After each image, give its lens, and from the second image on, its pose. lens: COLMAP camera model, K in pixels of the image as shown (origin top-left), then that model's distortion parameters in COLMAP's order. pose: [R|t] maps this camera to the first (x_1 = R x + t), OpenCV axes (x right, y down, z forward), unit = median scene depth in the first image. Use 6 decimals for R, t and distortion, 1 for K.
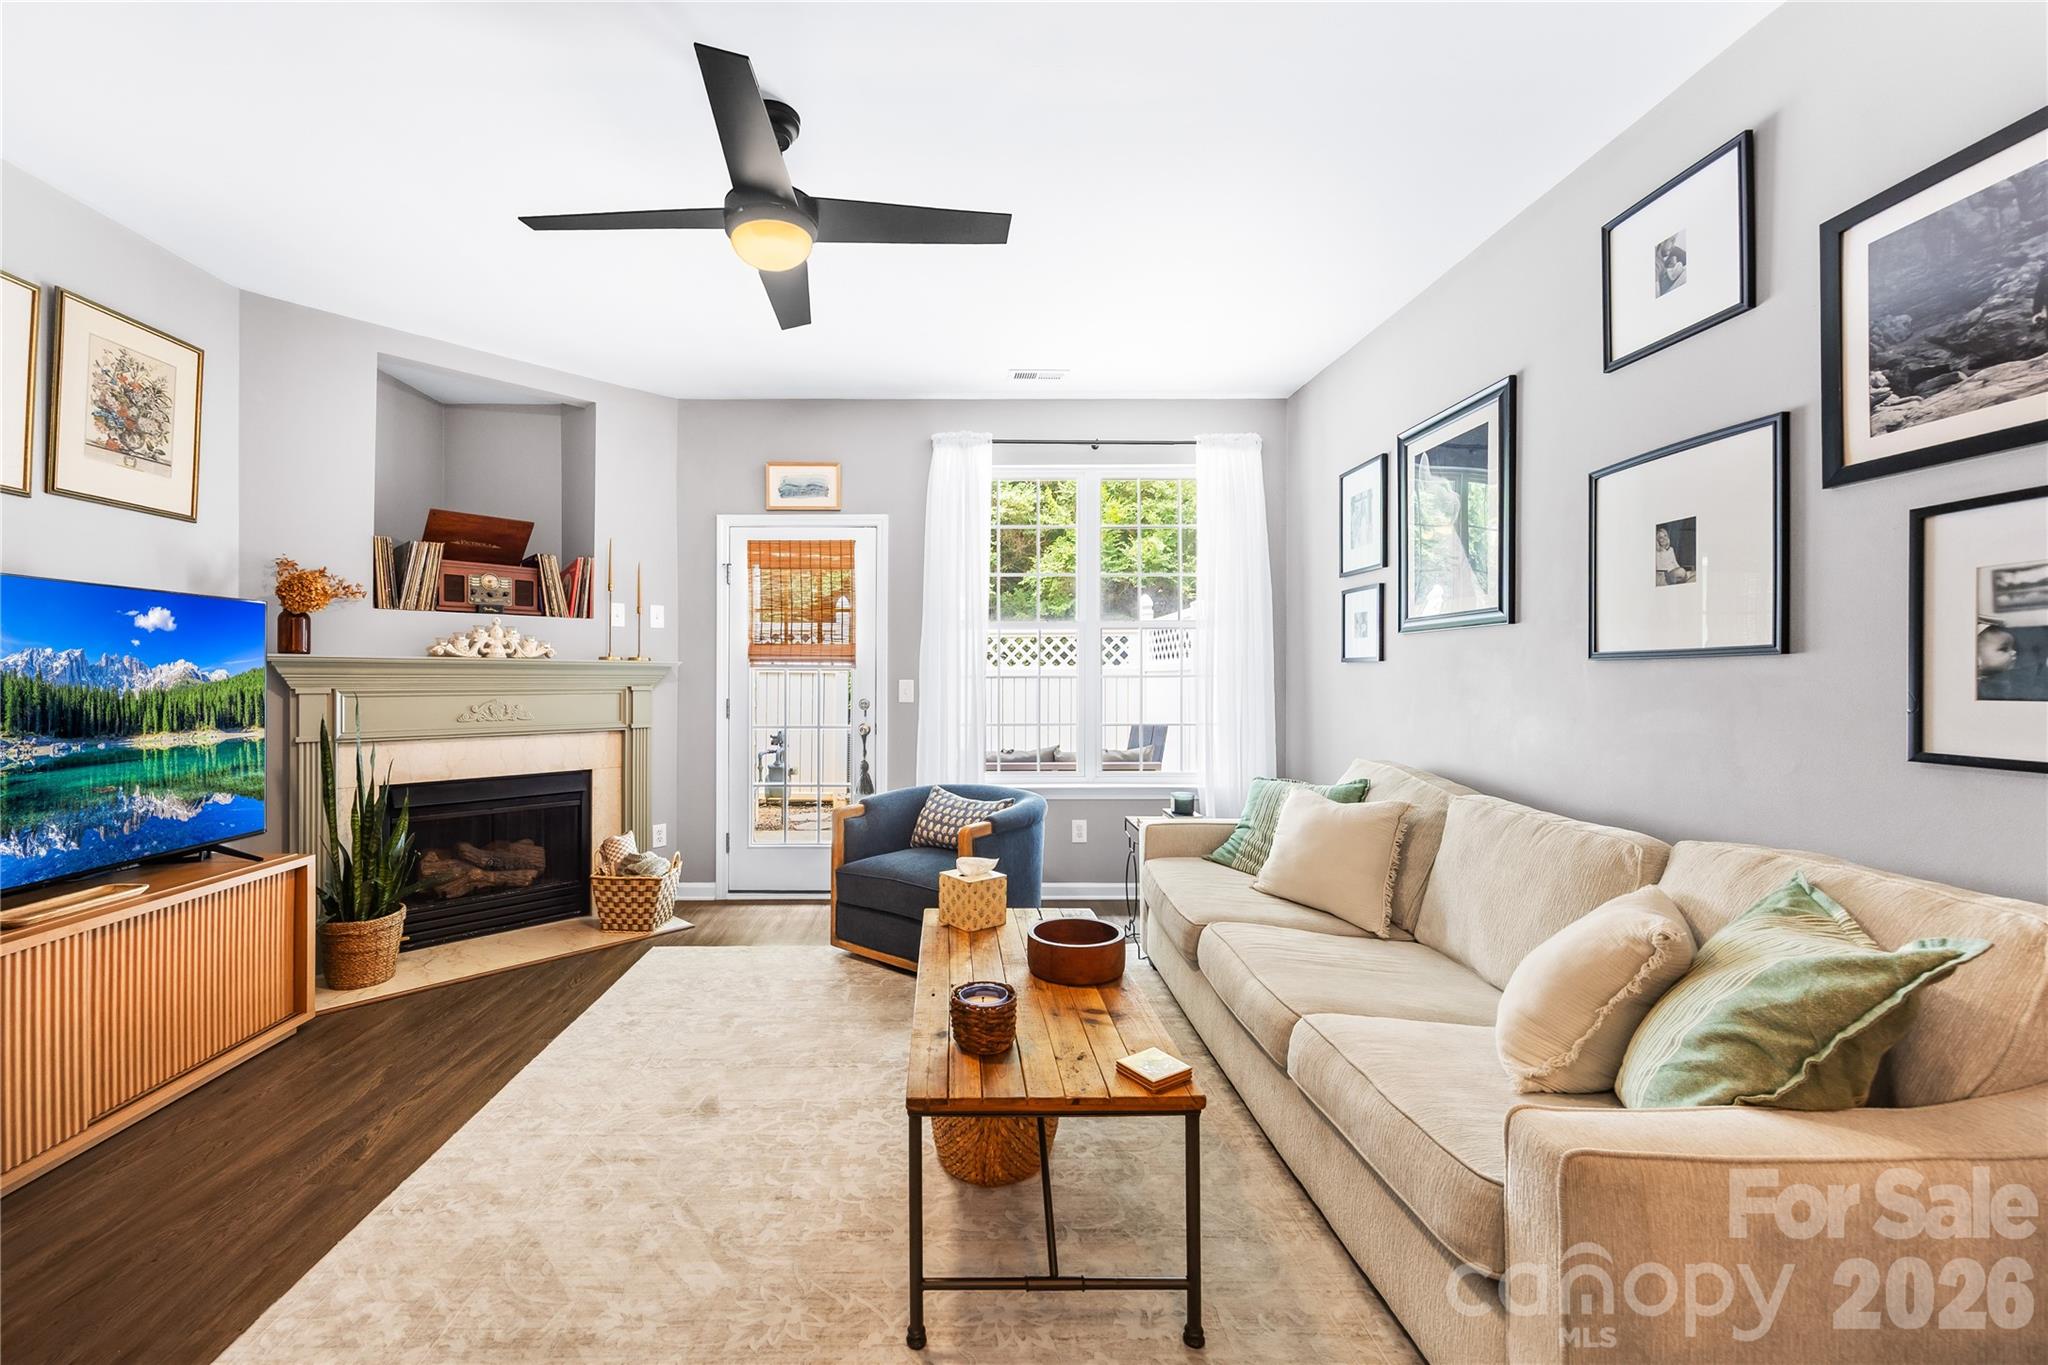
lens RADIAL K [[803.7, 0, 943.0], [0, 803.7, 670.7], [0, 0, 1]] dist [-0.007465, 0.000505]
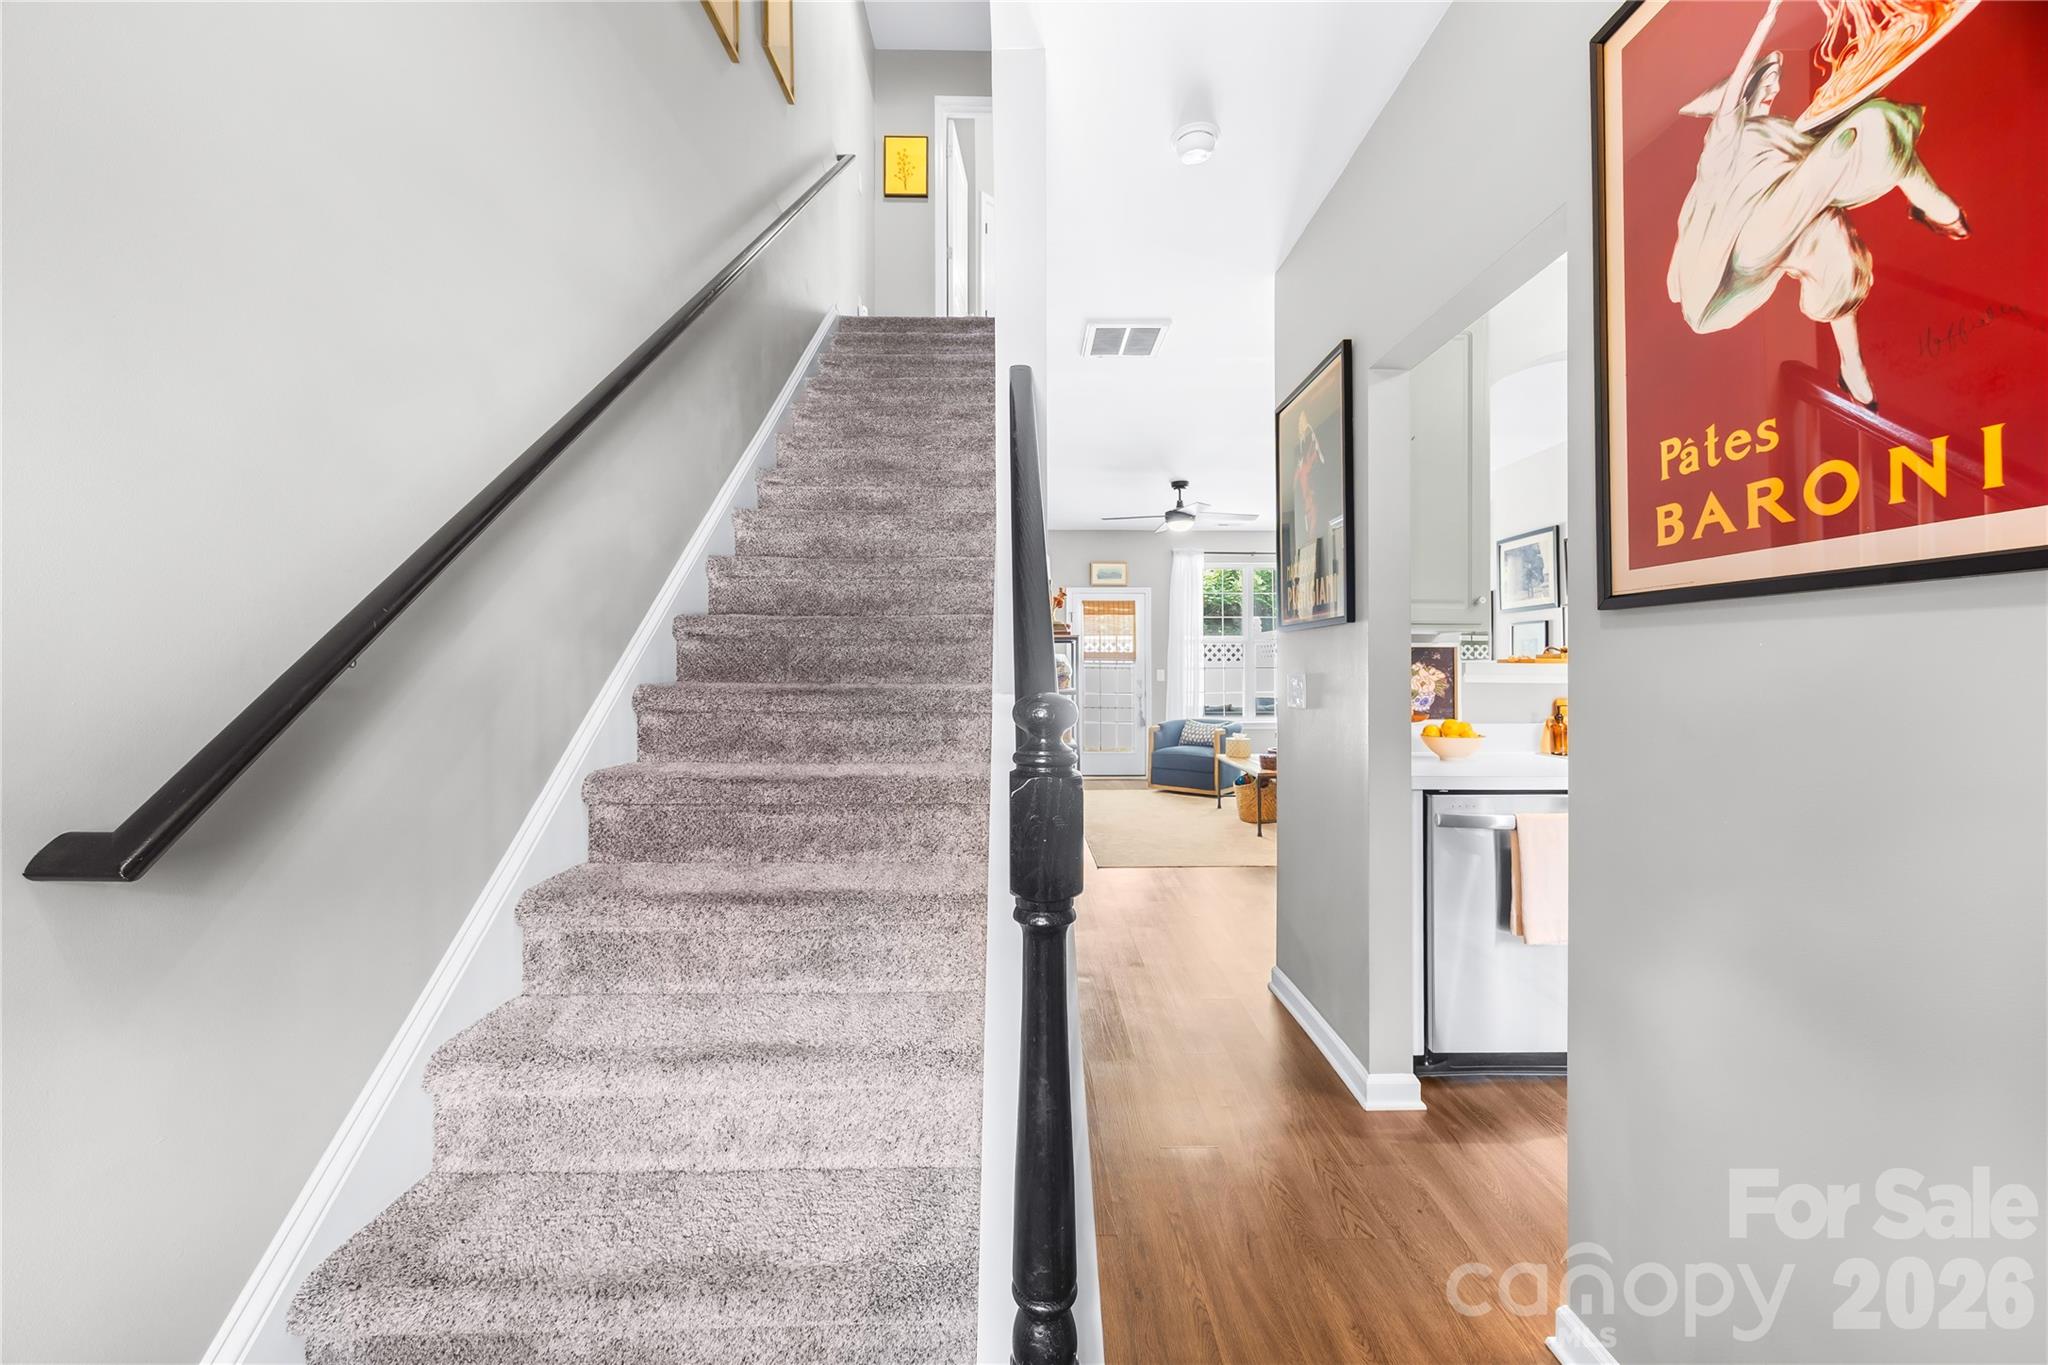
lens RADIAL K [[801.1, 0, 1030.2], [0, 801.1, 664.8], [0, 0, 1]] dist [-0.003861, 0.000419]
pose [[0.999094, -0.007476, 0.041903, -0.539844], [0.007422, 0.999971, 0.001442, -0.007604], [-0.041913, -0.001129, 0.999121, -1.163703]]
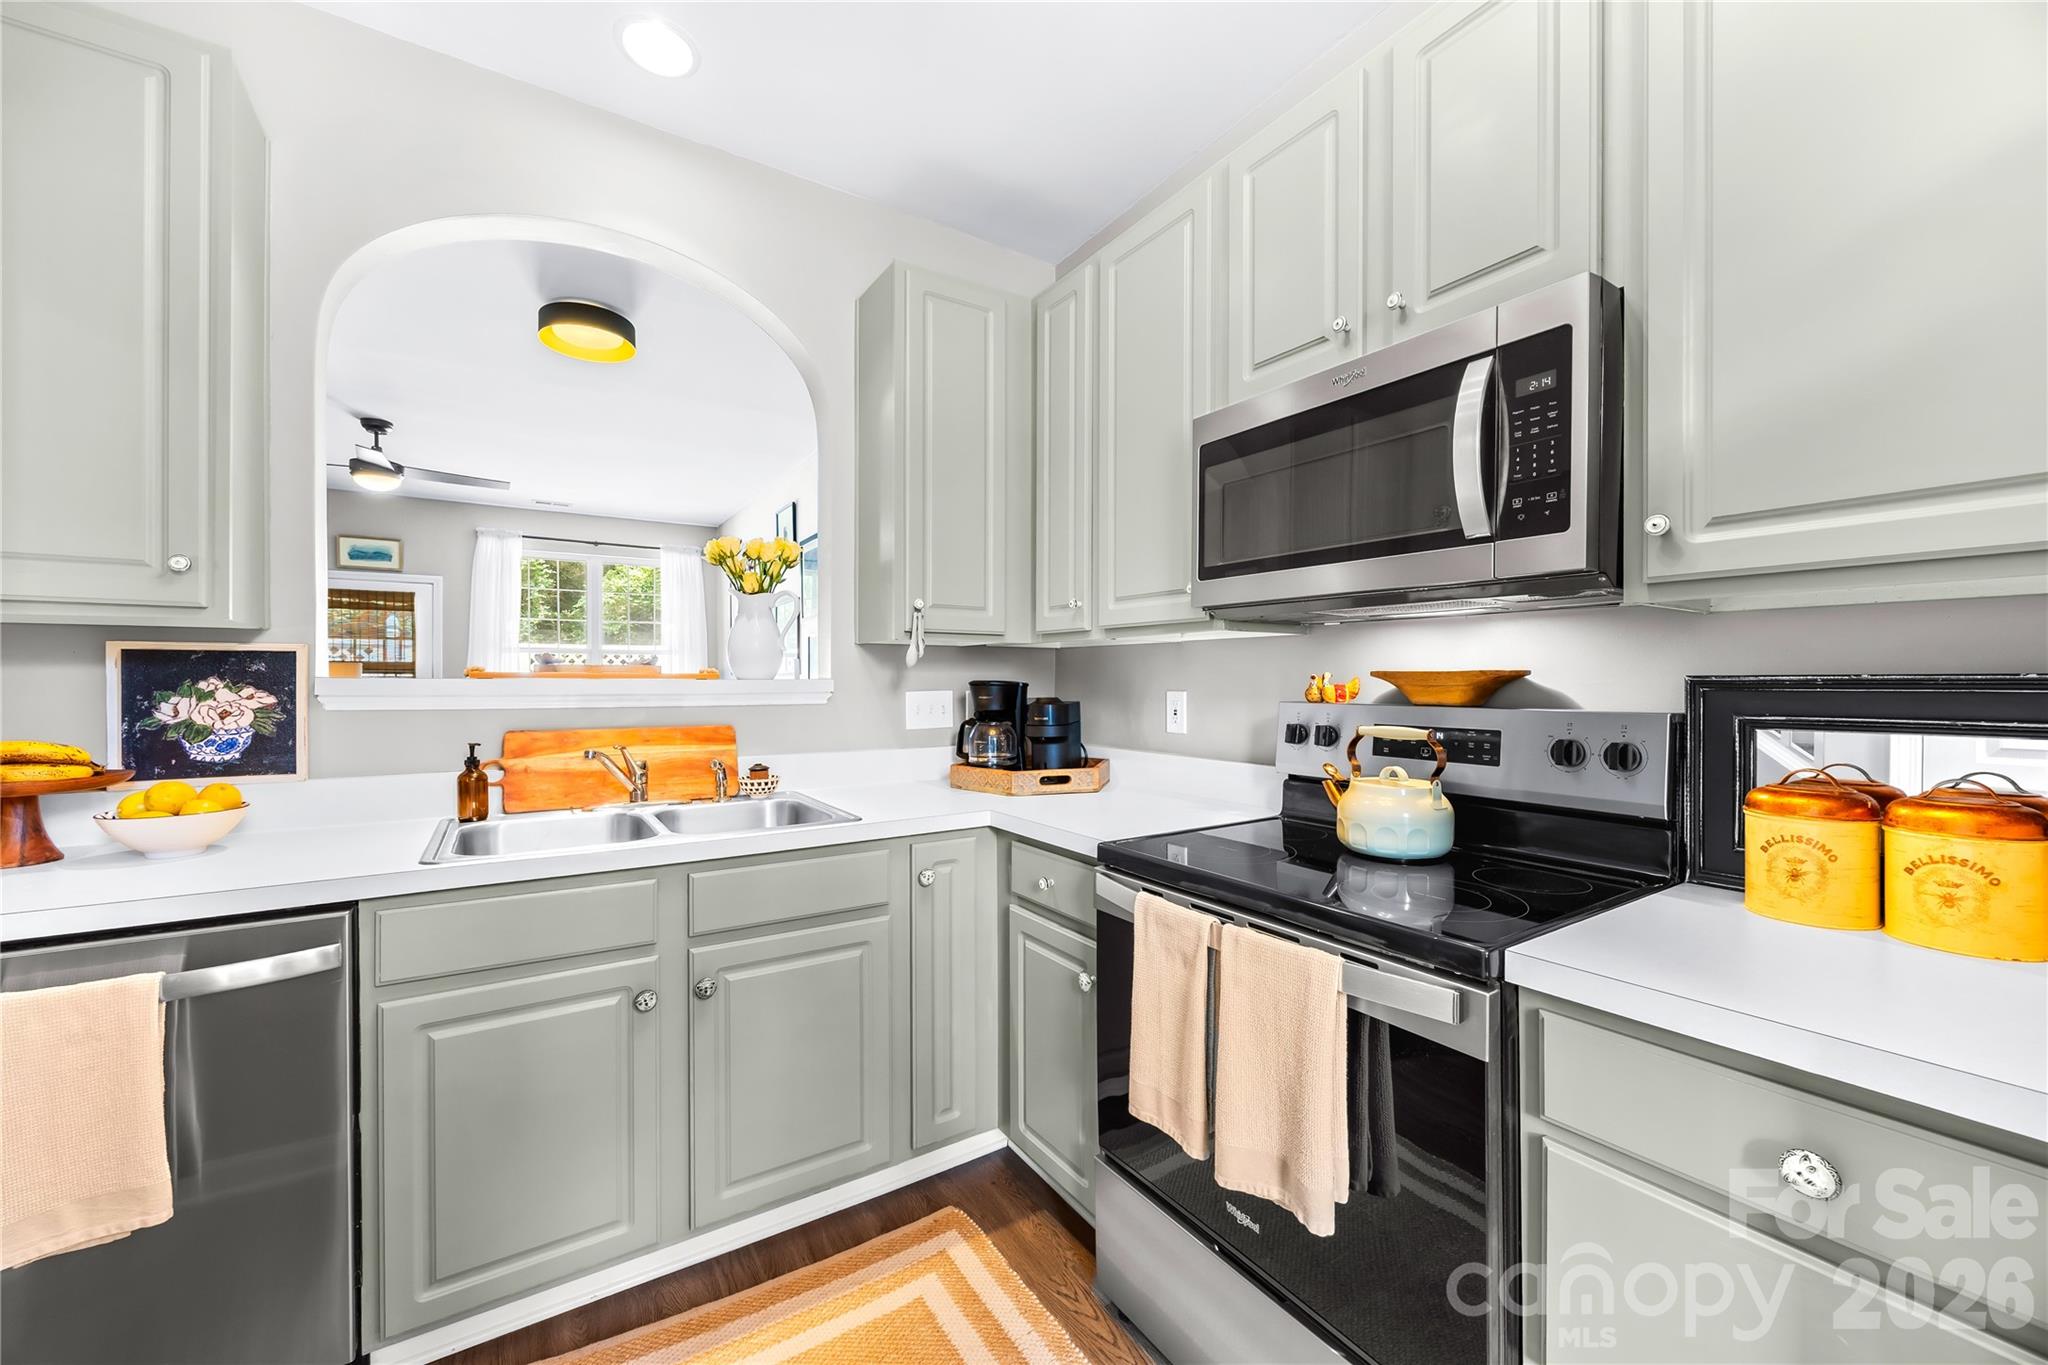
lens RADIAL K [[801.1, 0, 1011.8], [0, 801.1, 681.4], [0, 0, 1]] dist [-0.003861, 0.000419]
pose [[0.851717, -0.002560, 0.523996, 0.067019], [0.000051, 0.999988, 0.004803, -0.005315], [-0.524002, -0.004064, 0.851707, -0.992155]]
